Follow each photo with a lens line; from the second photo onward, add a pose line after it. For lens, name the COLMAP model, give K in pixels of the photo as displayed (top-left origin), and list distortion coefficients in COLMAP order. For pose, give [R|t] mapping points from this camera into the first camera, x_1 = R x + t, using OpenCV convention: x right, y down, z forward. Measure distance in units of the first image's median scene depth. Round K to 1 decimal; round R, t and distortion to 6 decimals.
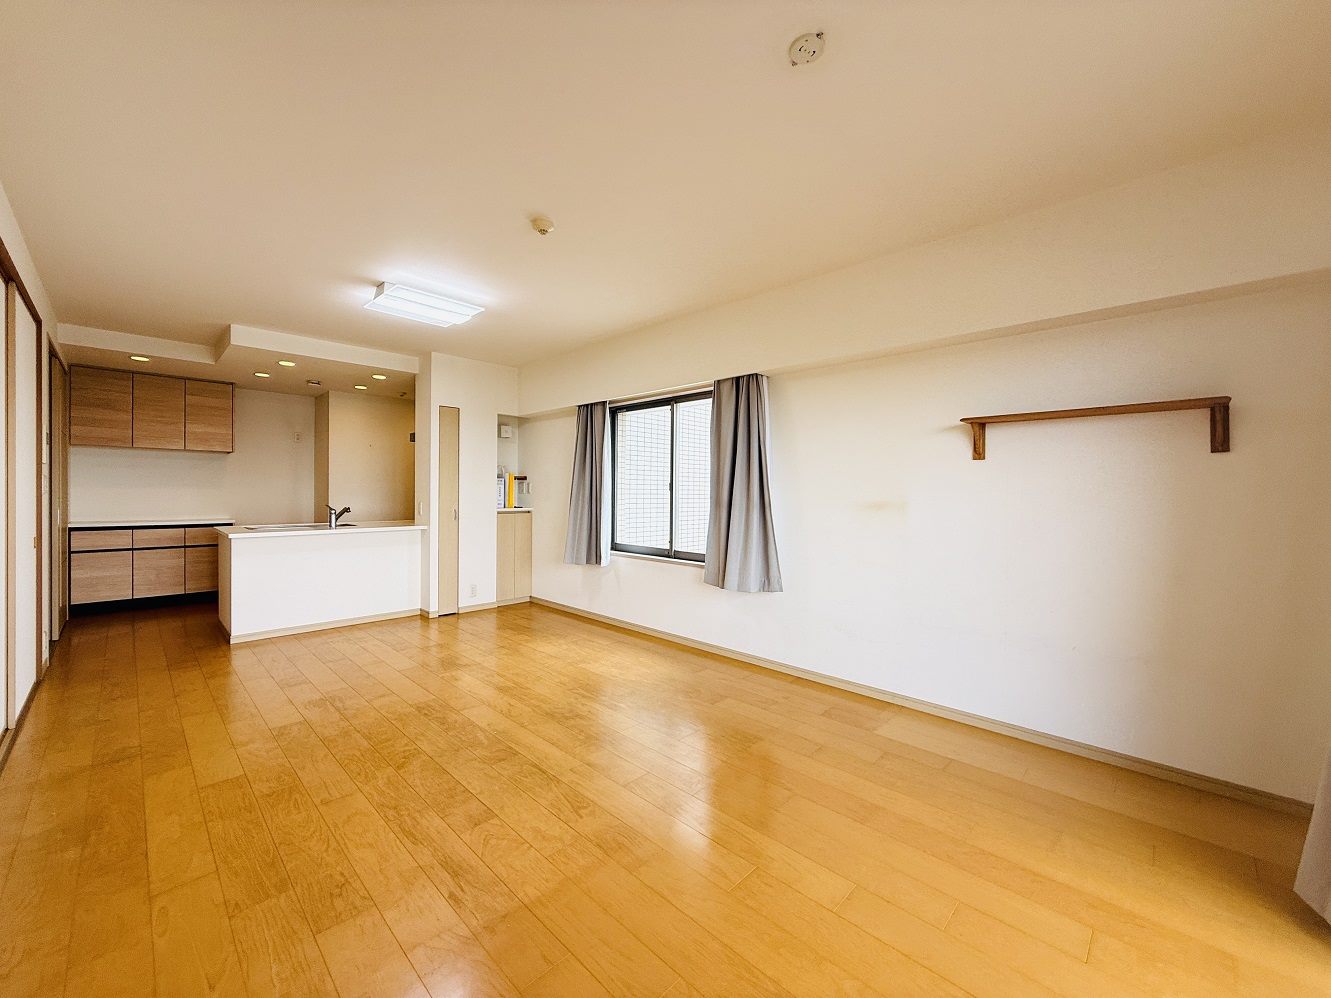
lens RADIAL K [[528.2, 0, 652.7], [0, 528.2, 498.5], [0, 0, 1]] dist [0.001275, -0.000145]
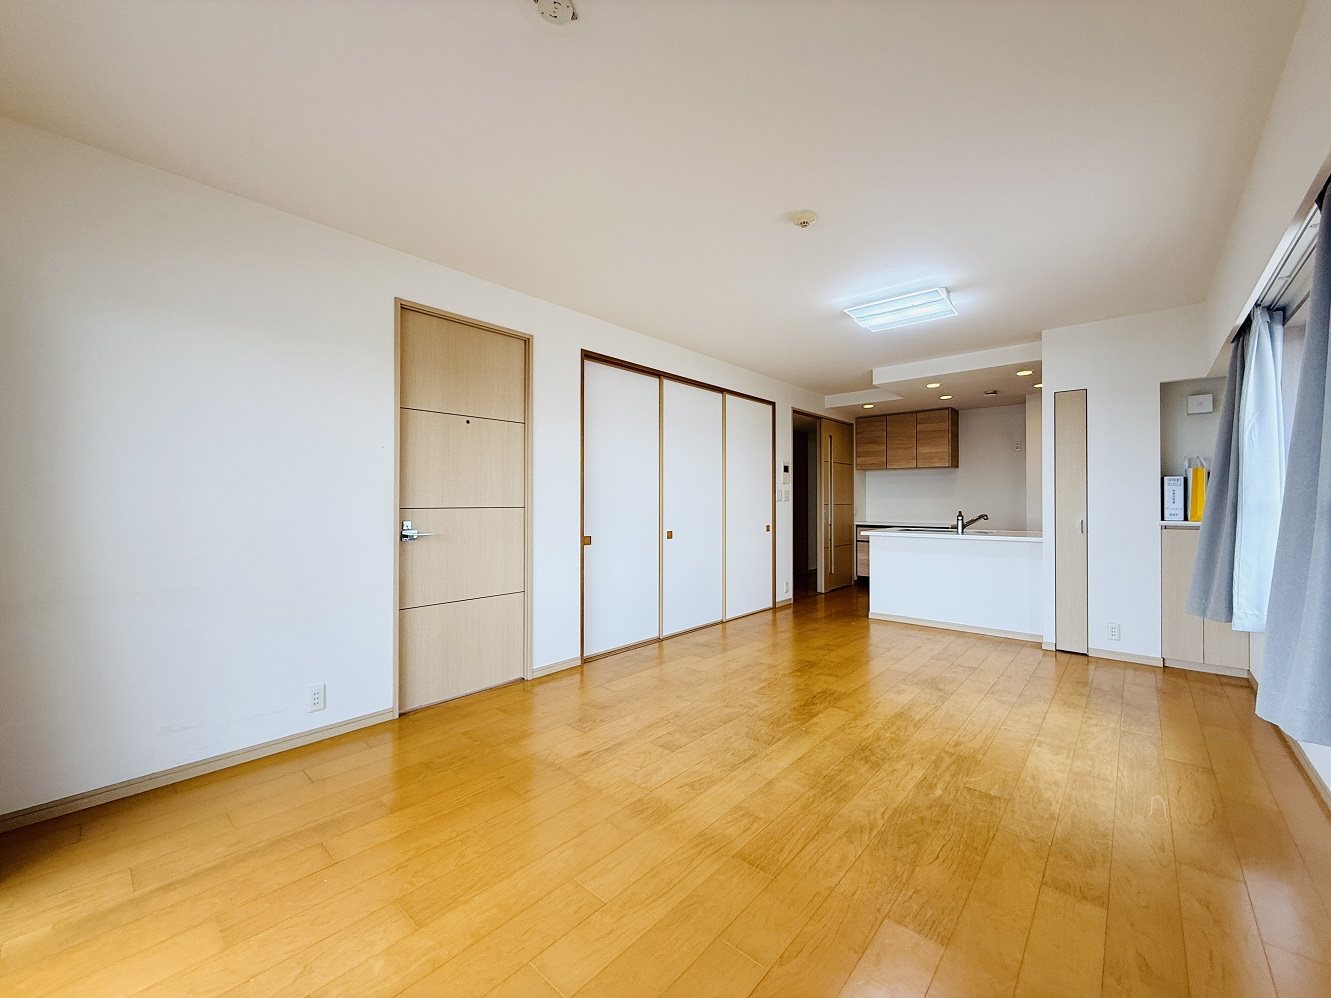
lens RADIAL K [[524.8, 0, 665.5], [0, 524.8, 499.0], [0, 0, 1]] dist [0.000783, -0.000062]
pose [[0.064164, -0.013018, -0.997854, 0.466739], [-0.011439, 0.999840, -0.013780, 0.010656], [0.997874, 0.012299, 0.064005, 0.440205]]
